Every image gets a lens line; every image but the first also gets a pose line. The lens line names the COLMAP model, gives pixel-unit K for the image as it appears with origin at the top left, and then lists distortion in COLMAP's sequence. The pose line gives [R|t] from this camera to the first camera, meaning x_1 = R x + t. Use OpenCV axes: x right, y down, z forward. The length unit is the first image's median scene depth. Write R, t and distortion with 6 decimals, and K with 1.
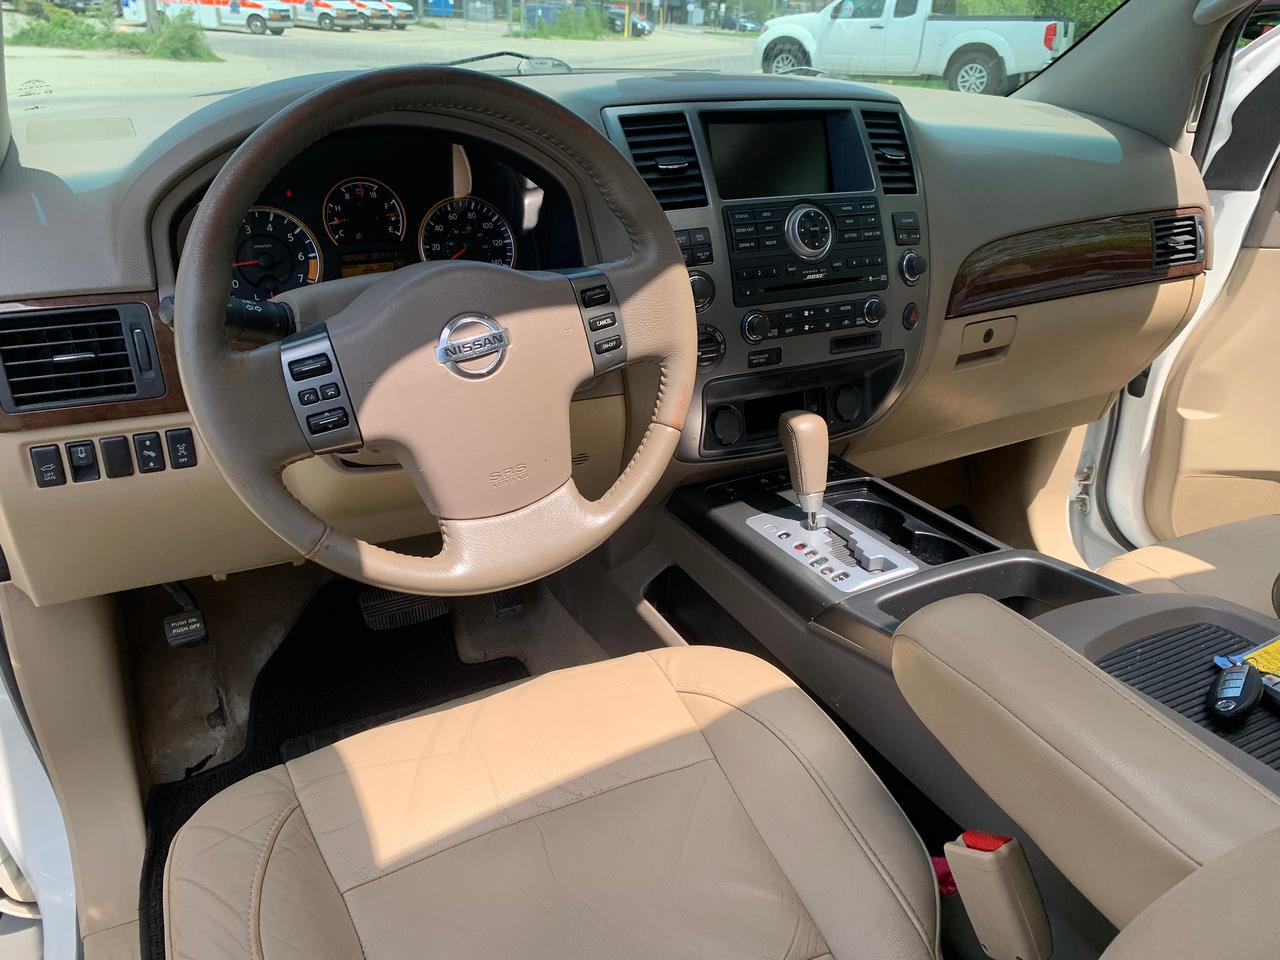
lens RADIAL K [[980.5, 0, 654.2], [0, 980.5, 491.1], [0, 0, 1]] dist [0.014326, -0.002150]
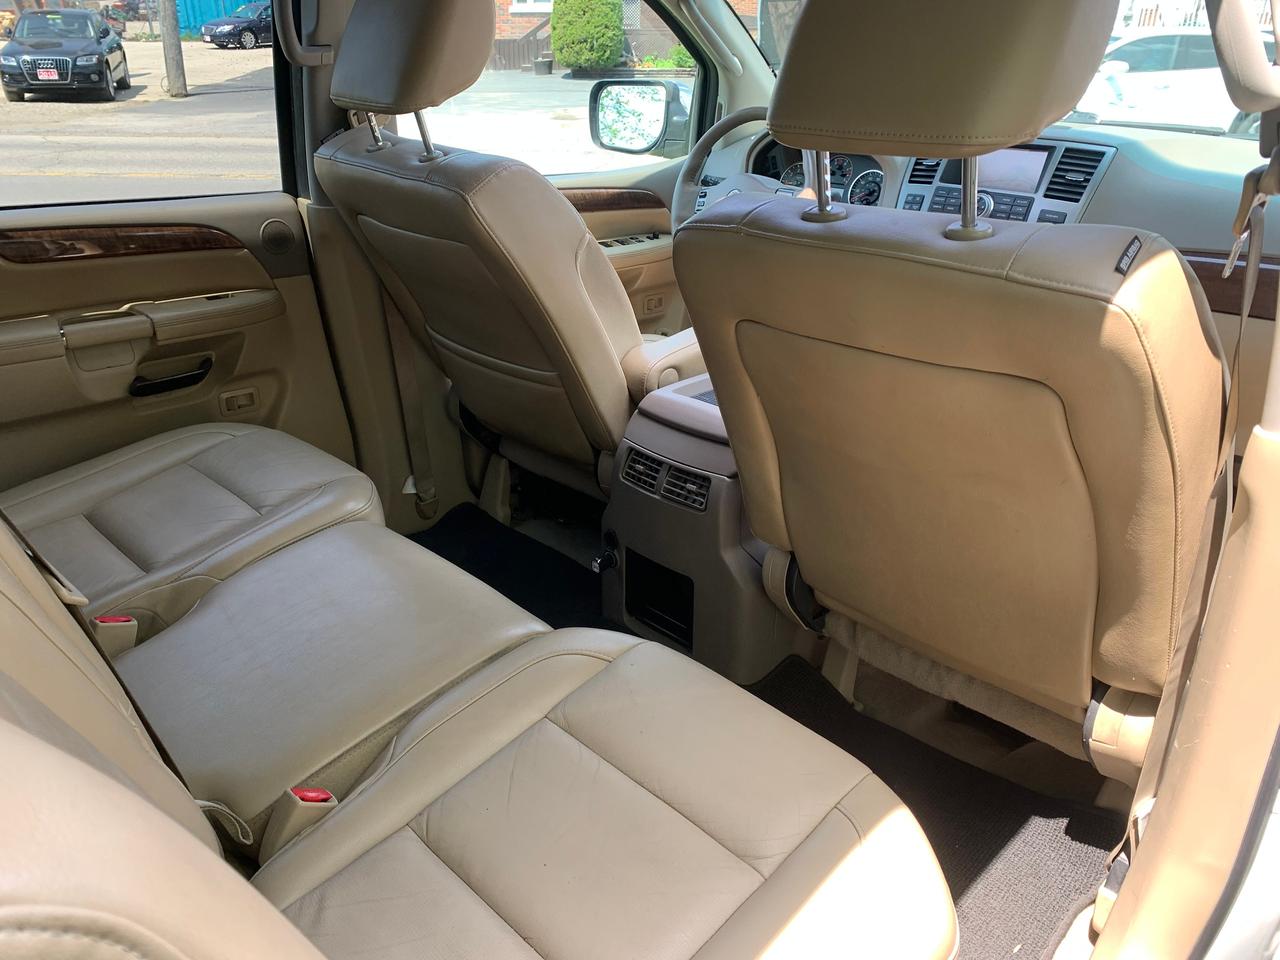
lens RADIAL K [[973.9, 0, 640.0], [0, 973.9, 480.0], [0, 0, 1]] dist [0.008410, -0.000566]
pose [[0.281890, 0.370072, -0.885203, 1.713465], [-0.412601, 0.879707, 0.236382, 0.005823], [0.866198, 0.298602, 0.400672, -0.098329]]
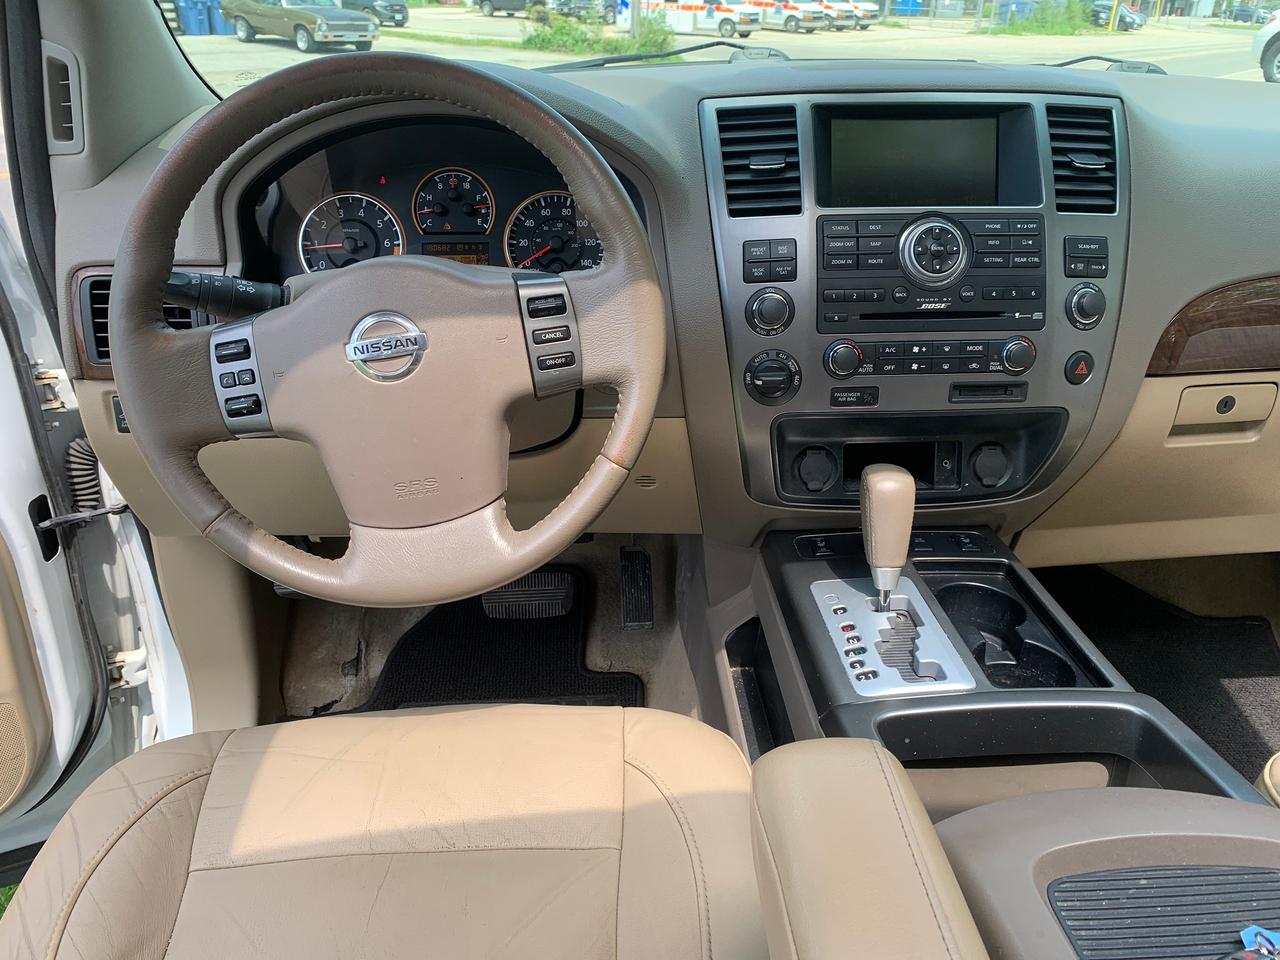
lens RADIAL K [[991.0, 0, 642.0], [0, 991.0, 481.3], [0, 0, 1]] dist [0.000589, -0.001598]
pose [[0.907571, 0.155535, -0.390032, 0.284209], [-0.159656, 0.986926, 0.022056, -0.053448], [0.388363, 0.042253, 0.920537, 0.149134]]
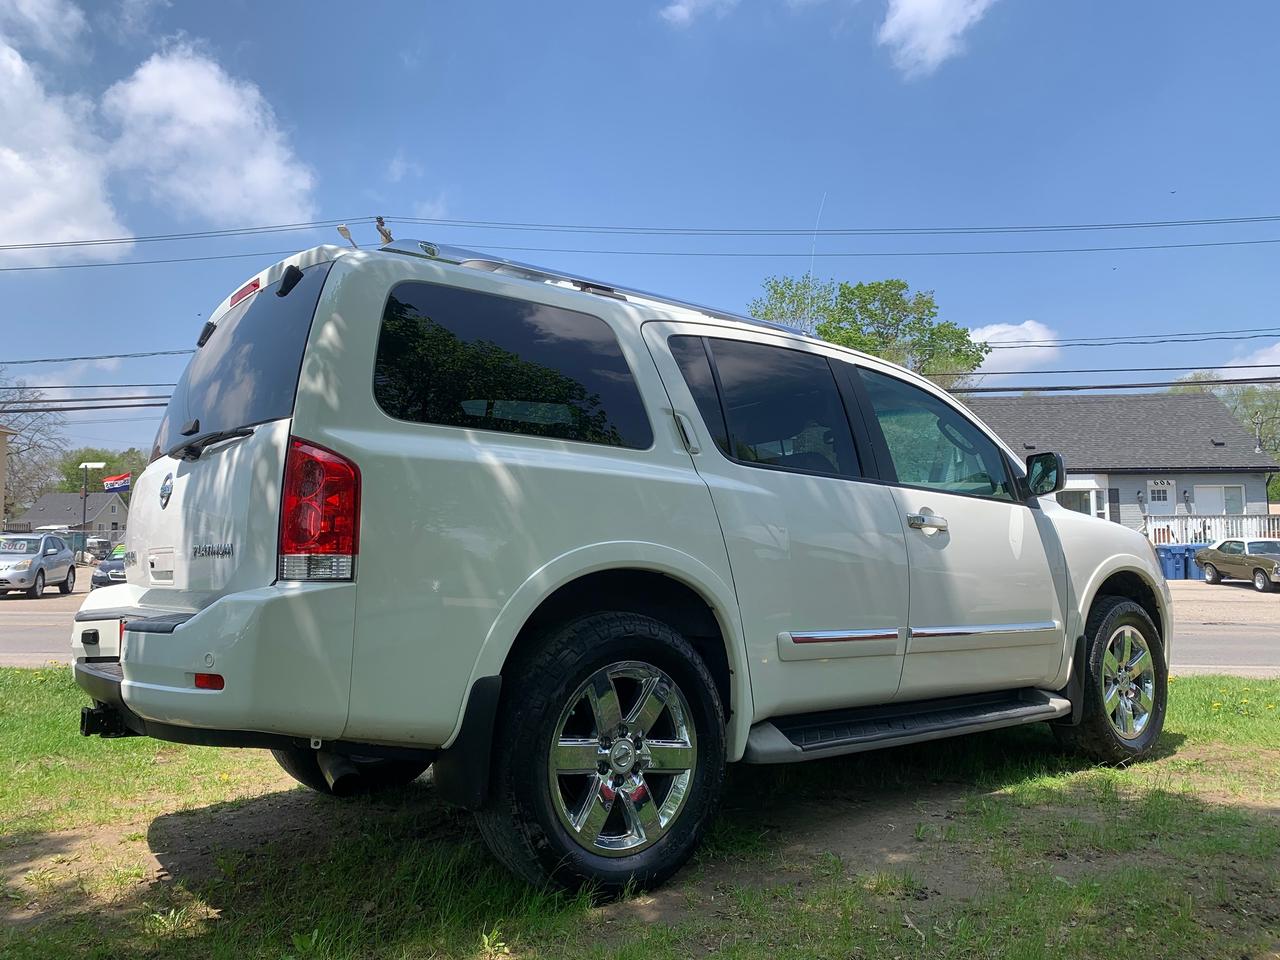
lens RADIAL K [[970.9, 0, 640.0], [0, 970.9, 480.0], [0, 0, 1]] dist [0.016114, -0.005591]
pose [[0.189814, -0.122707, -0.974122, 4.644340], [-0.420192, 0.886553, -0.193554, 0.955292], [0.887361, 0.446057, 0.116720, -0.547578]]
